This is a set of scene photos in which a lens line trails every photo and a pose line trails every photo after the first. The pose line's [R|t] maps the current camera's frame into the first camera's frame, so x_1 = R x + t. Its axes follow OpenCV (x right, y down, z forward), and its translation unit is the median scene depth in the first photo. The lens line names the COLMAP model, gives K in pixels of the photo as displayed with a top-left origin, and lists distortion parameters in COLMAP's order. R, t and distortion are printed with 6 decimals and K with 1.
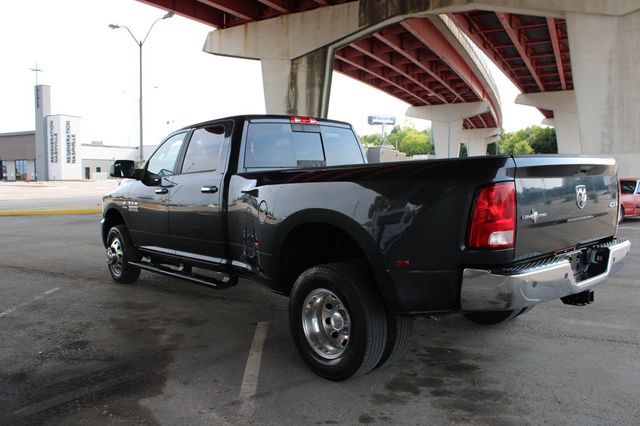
lens RADIAL K [[537.7, 0, 318.6], [0, 537.7, 219.2], [0, 0, 1]] dist [-0.160298, 0.147604]
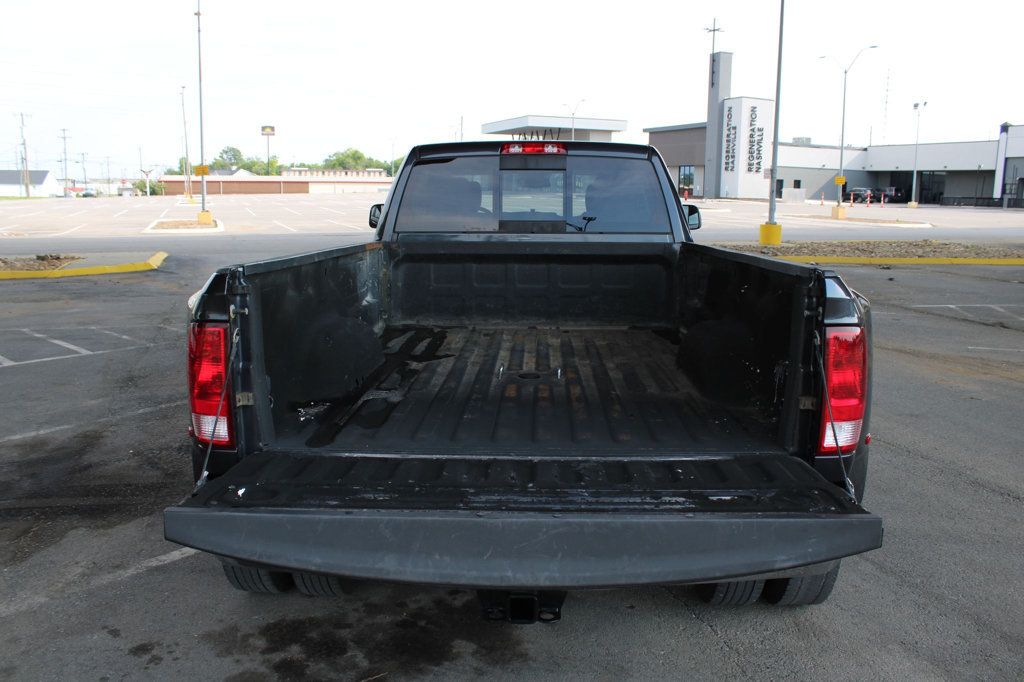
lens RADIAL K [[860.3, 0, 509.7], [0, 860.3, 351.0], [0, 0, 1]] dist [-0.160298, 0.147604]
pose [[0.722976, 0.143482, -0.675810, 0.050779], [-0.071463, 0.988480, 0.133416, -0.007841], [0.687167, -0.048161, 0.724901, 0.027086]]
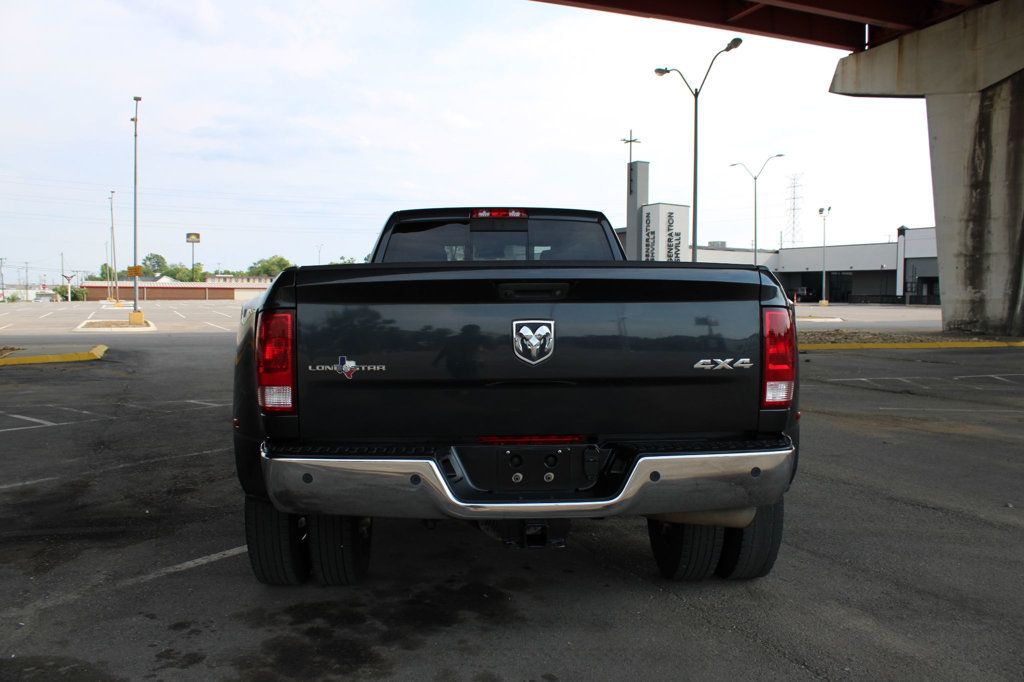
lens RADIAL K [[860.3, 0, 509.7], [0, 860.3, 351.0], [0, 0, 1]] dist [-0.160298, 0.147604]
pose [[0.781489, 0.050841, -0.621844, 0.054666], [-0.061688, 0.998087, 0.004077, -0.001917], [0.620862, 0.035174, 0.783131, 0.016631]]
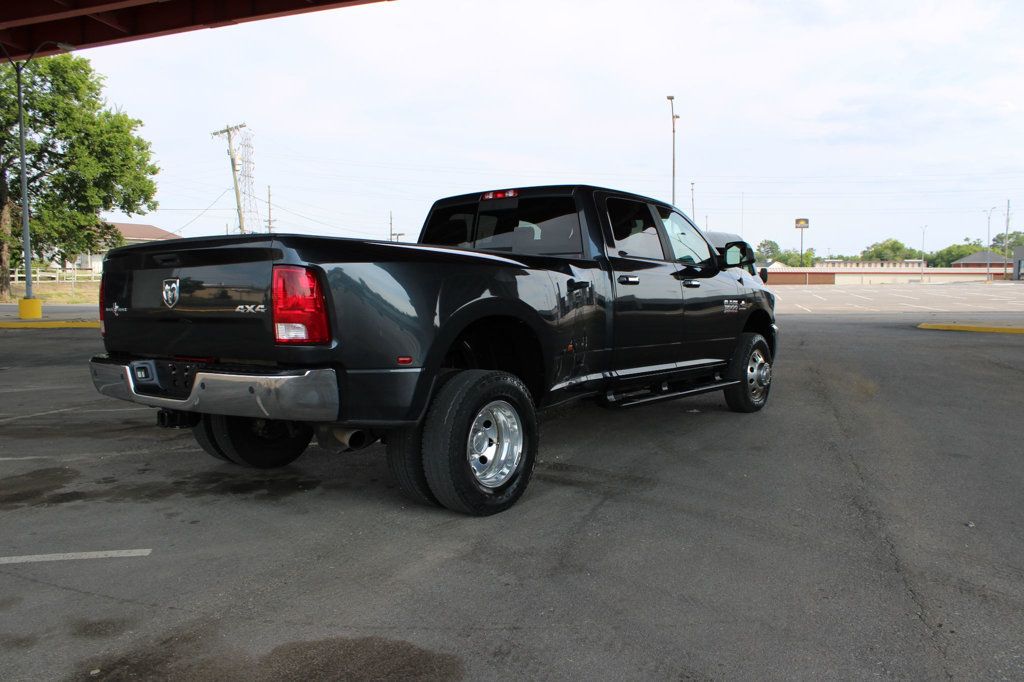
lens RADIAL K [[860.3, 0, 509.7], [0, 860.3, 351.0], [0, 0, 1]] dist [-0.160298, 0.147604]
pose [[0.178778, 0.083362, -0.980352, 0.104698], [-0.072791, 0.994794, 0.071316, -0.004794], [0.981193, 0.058611, 0.183915, 0.073611]]
